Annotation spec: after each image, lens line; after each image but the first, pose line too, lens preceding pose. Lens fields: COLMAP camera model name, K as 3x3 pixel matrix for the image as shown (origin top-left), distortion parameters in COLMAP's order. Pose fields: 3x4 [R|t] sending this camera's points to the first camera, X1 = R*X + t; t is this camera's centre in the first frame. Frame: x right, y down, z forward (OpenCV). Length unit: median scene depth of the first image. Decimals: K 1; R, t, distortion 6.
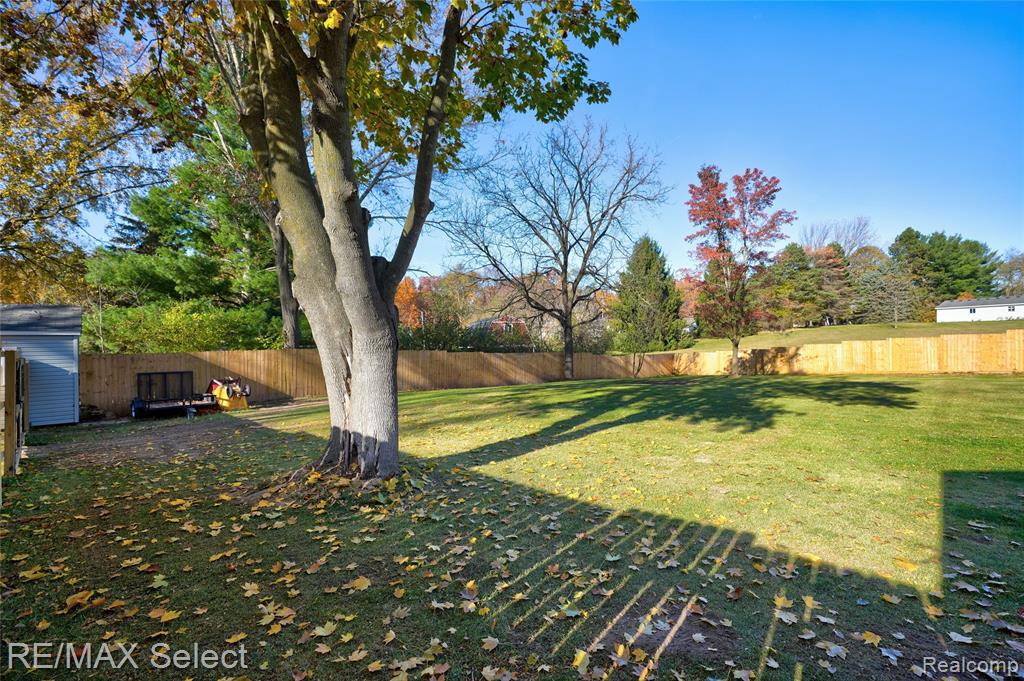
lens RADIAL K [[473.6, 0, 519.0], [0, 473.6, 340.4], [0, 0, 1]] dist [-0.062003, 0.023331]
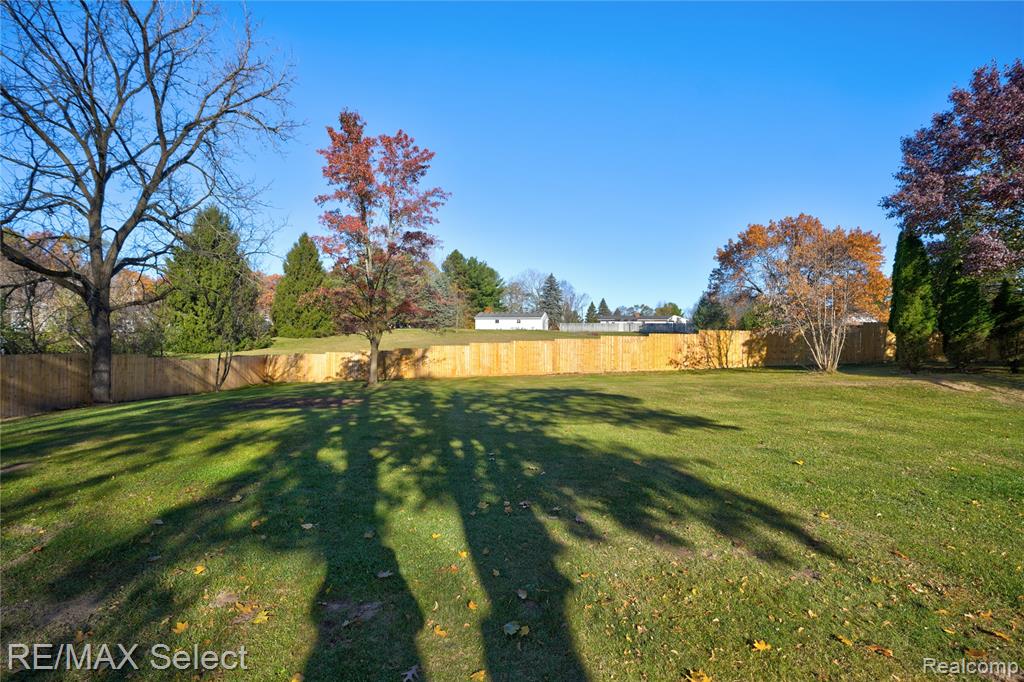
lens RADIAL K [[473.6, 0, 519.0], [0, 473.6, 340.9], [0, 0, 1]] dist [-0.062003, 0.023331]
pose [[0.627671, 0.021484, 0.778182, -0.006223], [-0.022029, 0.999709, -0.009832, 0.004038], [-0.778167, -0.010971, 0.627962, 0.270502]]
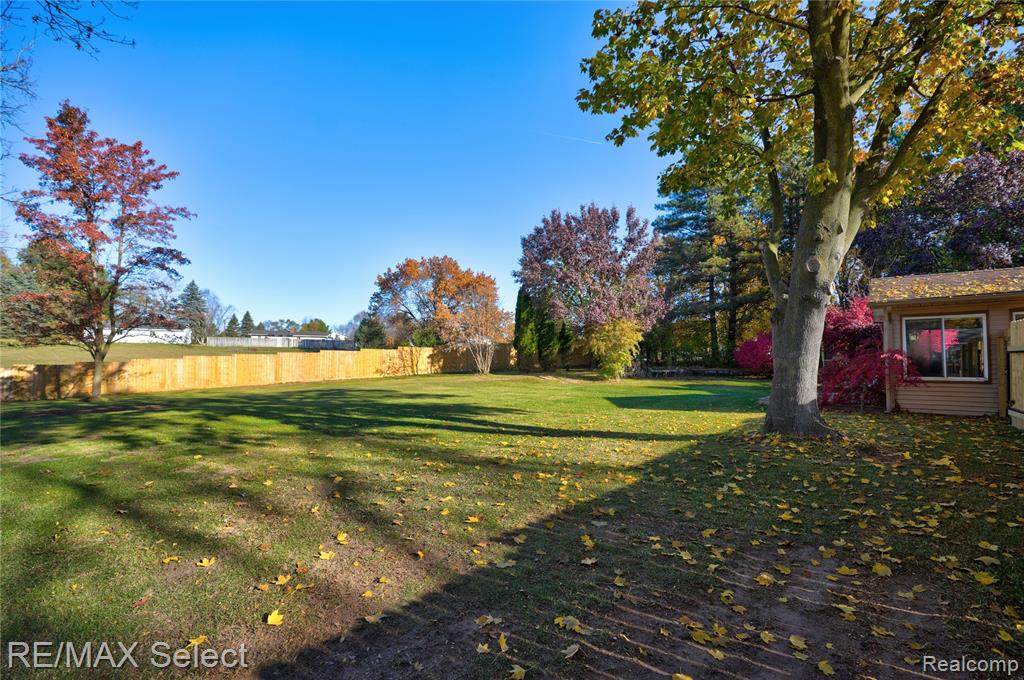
lens RADIAL K [[473.6, 0, 519.0], [0, 473.6, 339.9], [0, 0, 1]] dist [-0.062003, 0.023331]
pose [[-0.054139, 0.058860, 0.996797, -0.274362], [-0.008614, 0.998196, -0.059411, 0.017117], [-0.998496, -0.011803, -0.053534, 0.316996]]
